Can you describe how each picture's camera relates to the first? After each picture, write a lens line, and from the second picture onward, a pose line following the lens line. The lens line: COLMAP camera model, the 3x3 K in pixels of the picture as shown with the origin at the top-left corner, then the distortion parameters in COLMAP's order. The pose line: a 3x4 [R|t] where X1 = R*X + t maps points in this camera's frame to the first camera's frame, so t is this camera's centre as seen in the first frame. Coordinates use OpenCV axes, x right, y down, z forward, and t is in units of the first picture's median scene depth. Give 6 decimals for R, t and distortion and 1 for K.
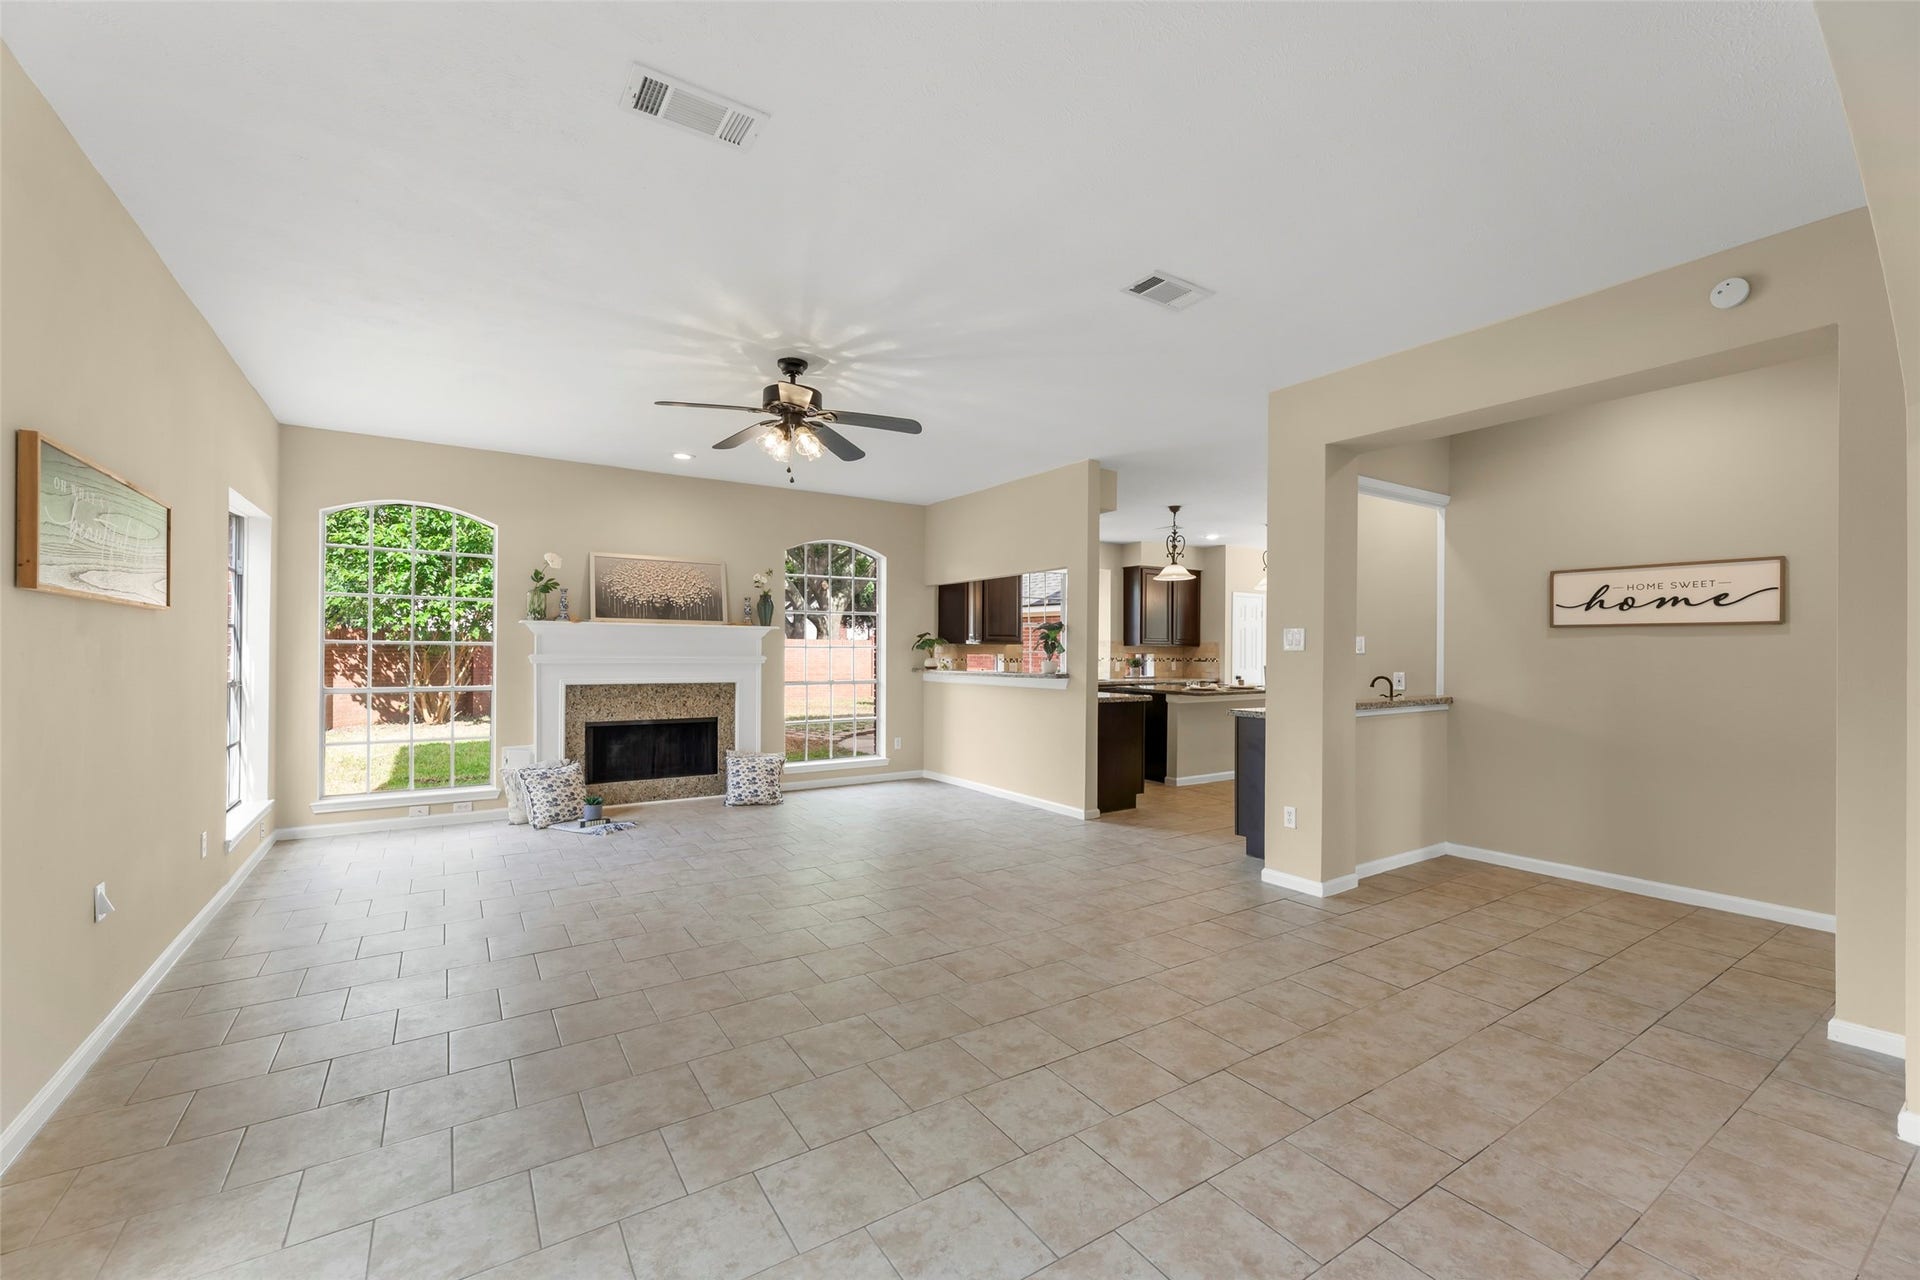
lens RADIAL K [[780.3, 0, 922.1], [0, 780.3, 654.1], [0, 0, 1]] dist [-0.000126, 0.000142]
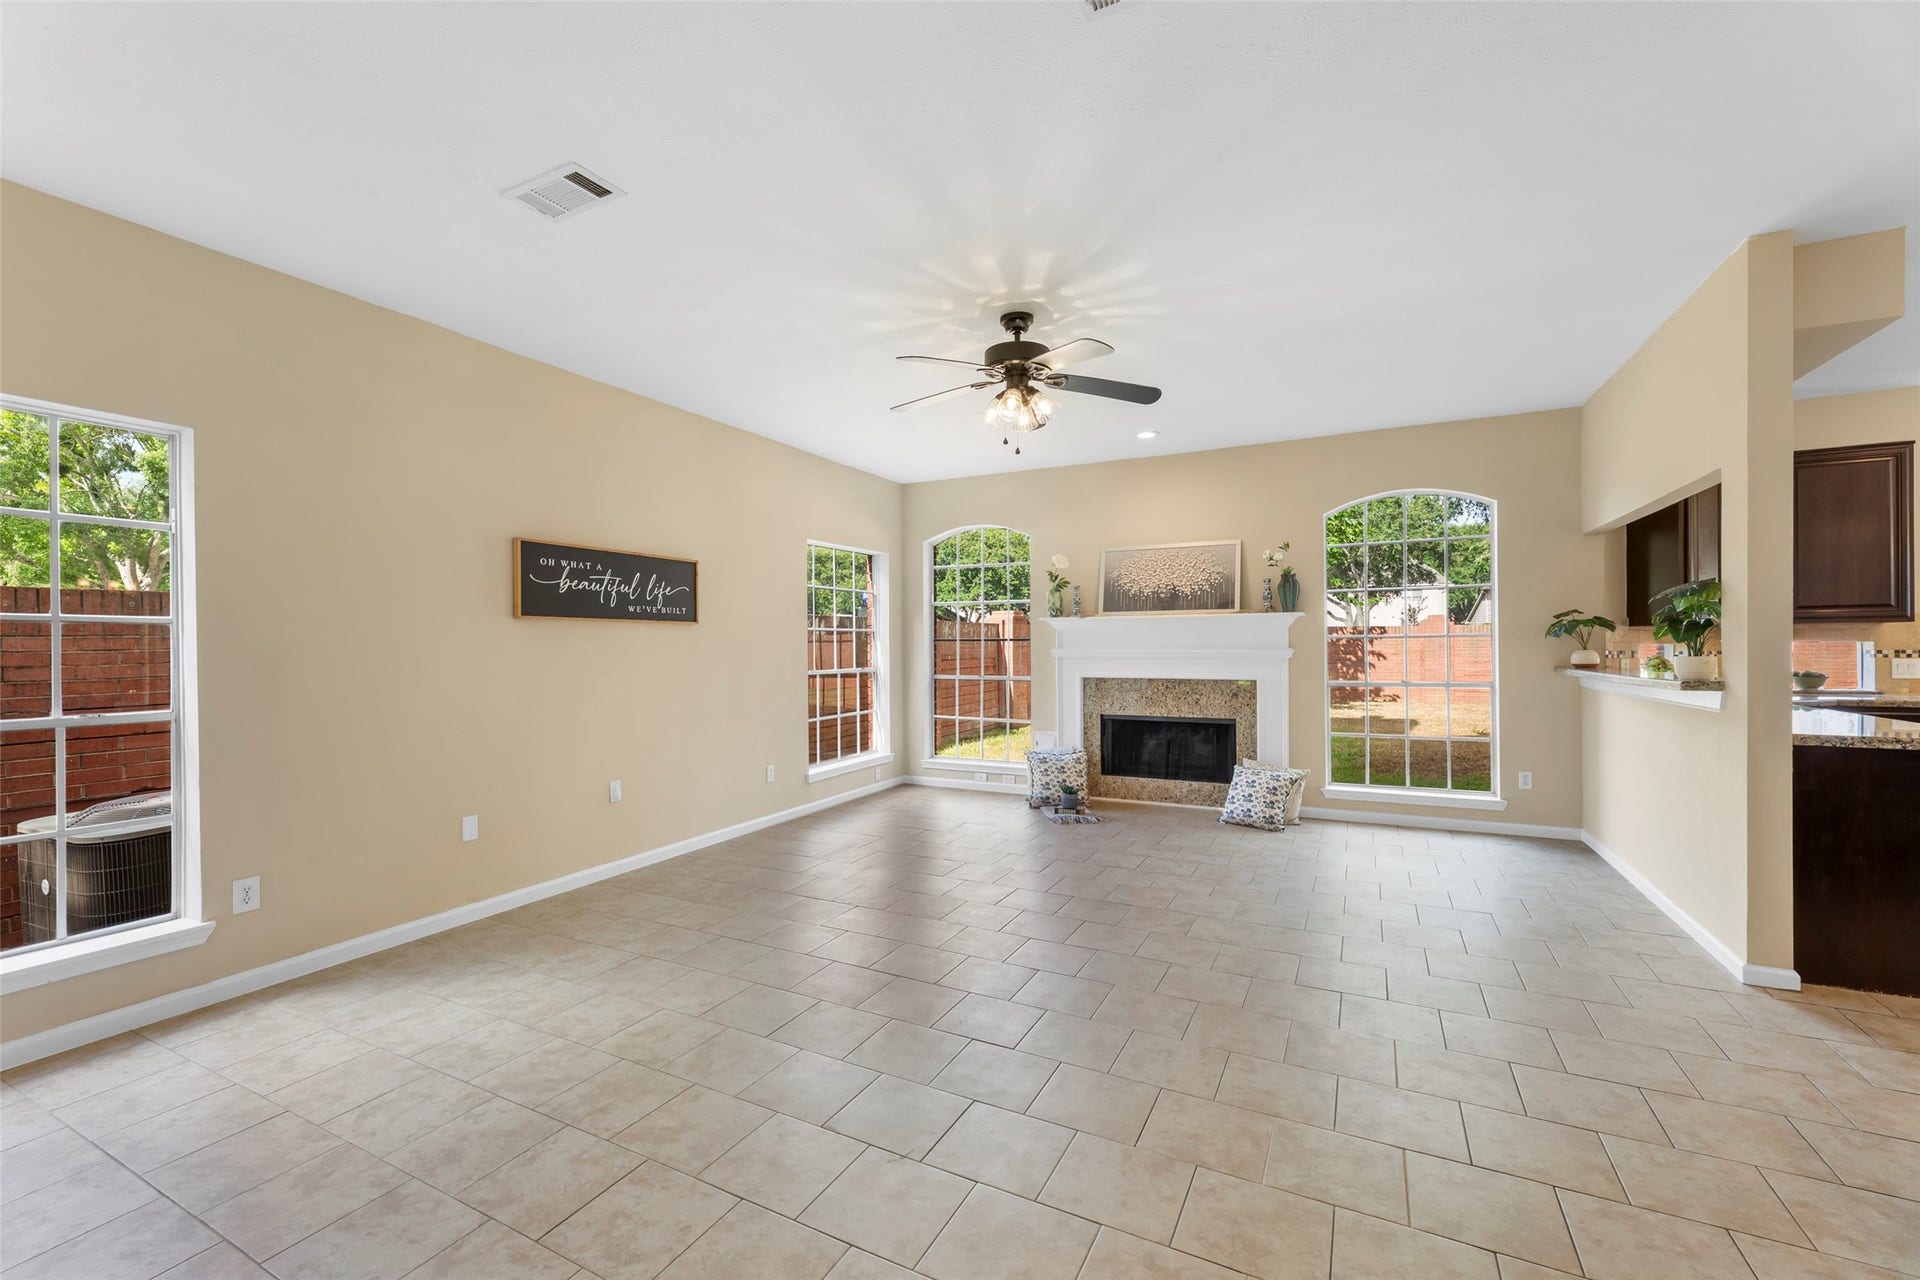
lens RADIAL K [[780.3, 0, 959.7], [0, 780.3, 649.2], [0, 0, 1]] dist [-0.000126, 0.000142]
pose [[0.507650, -0.004902, -0.861549, 0.362696], [0.008653, 0.999962, -0.000592, 0.000572], [0.861520, -0.007154, 0.507673, 0.319616]]
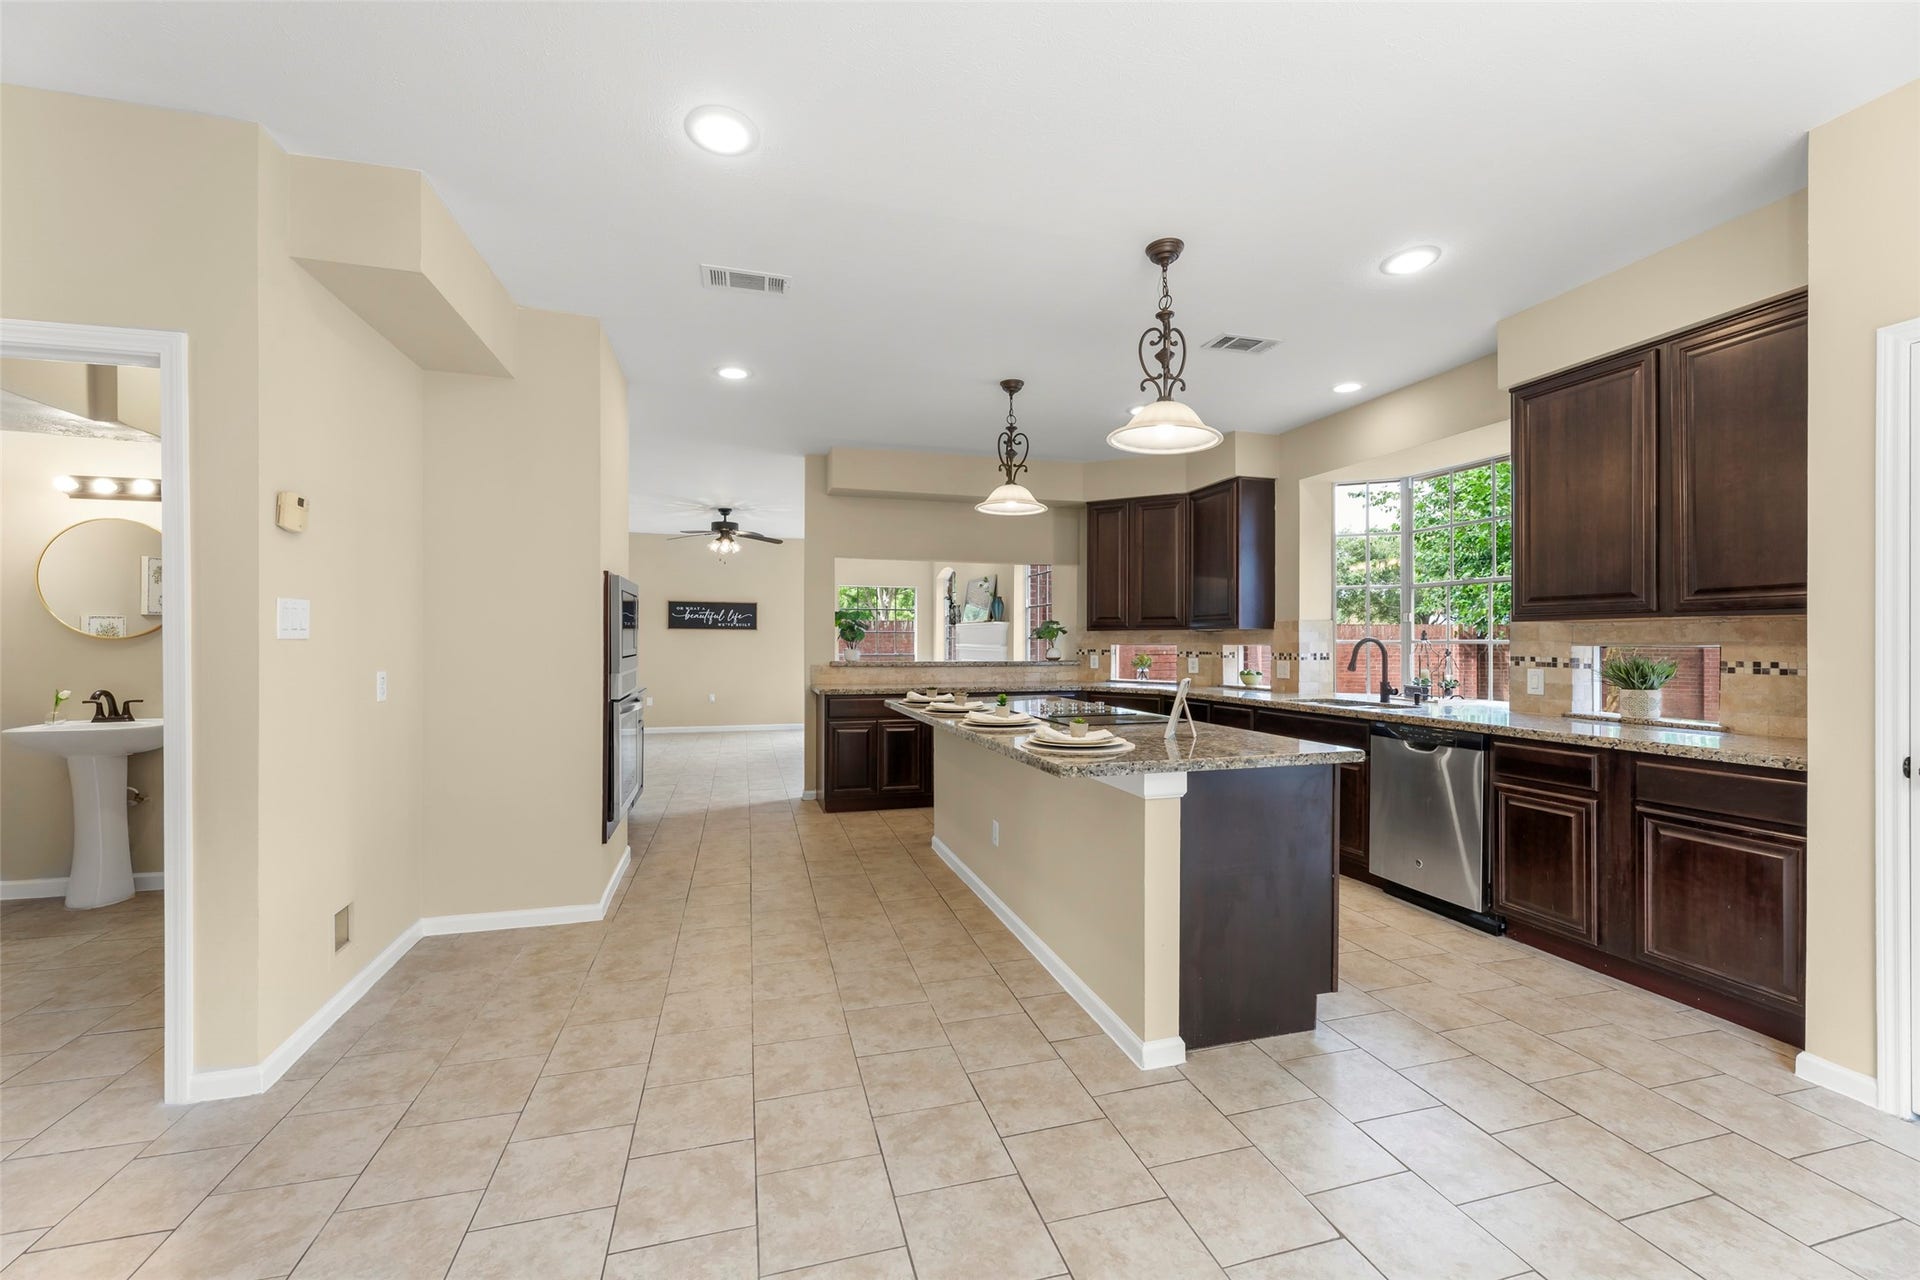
lens RADIAL K [[780.3, 0, 953.7], [0, 780.3, 632.6], [0, 0, 1]] dist [-0.000126, 0.000142]
pose [[-0.290781, -0.021448, -0.956549, 1.125703], [-0.008098, 0.999768, -0.019955, 0.009047], [0.956755, 0.001943, -0.290888, 1.454518]]
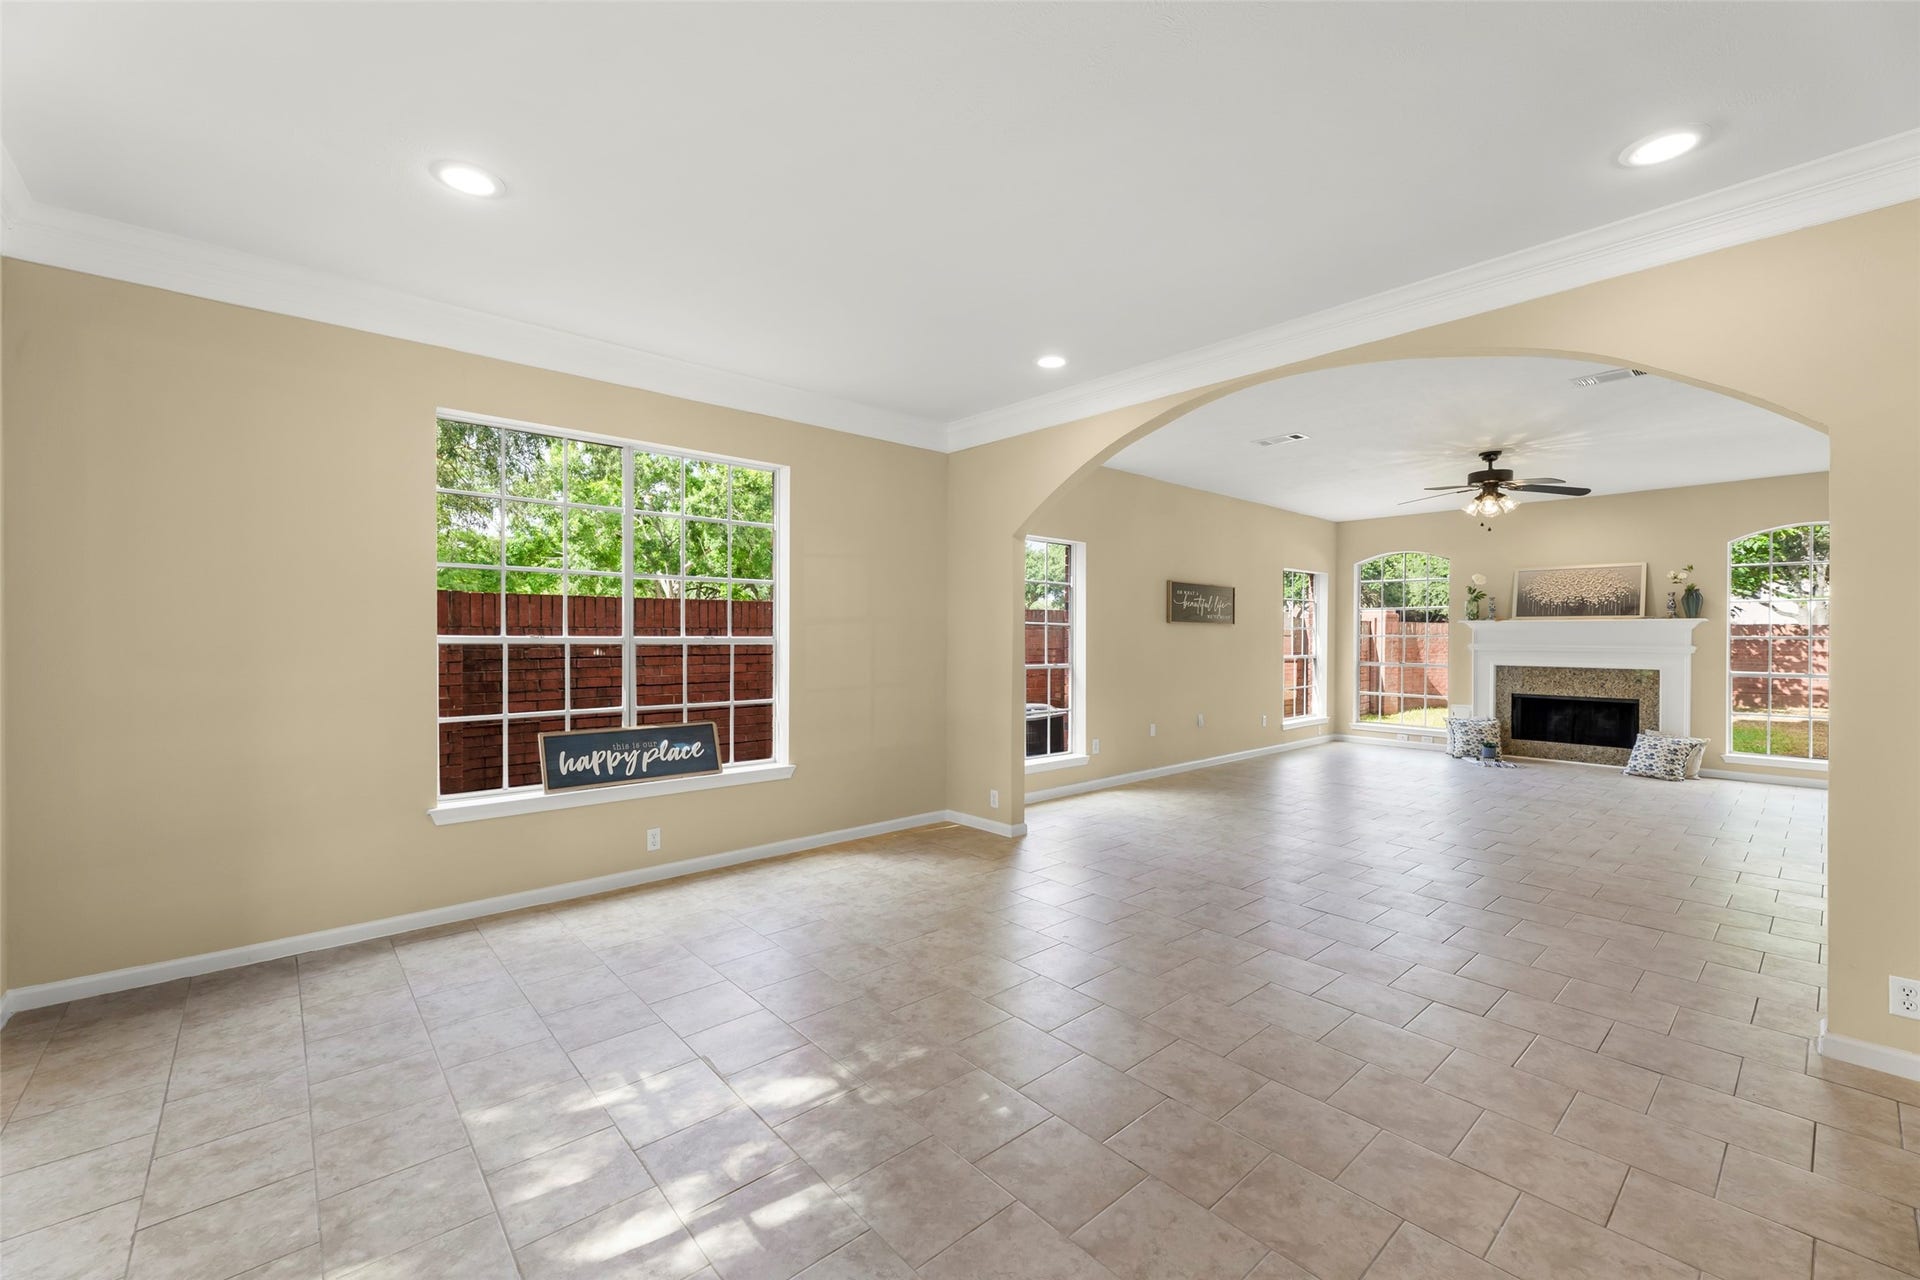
lens RADIAL K [[780.3, 0, 958.4], [0, 780.3, 644.0], [0, 0, 1]] dist [-0.000126, 0.000142]
pose [[0.160694, 0.002535, -0.987001, 0.766723], [-0.006483, 0.999978, 0.001513, 0.005096], [0.986983, 0.006155, 0.160707, -0.179715]]
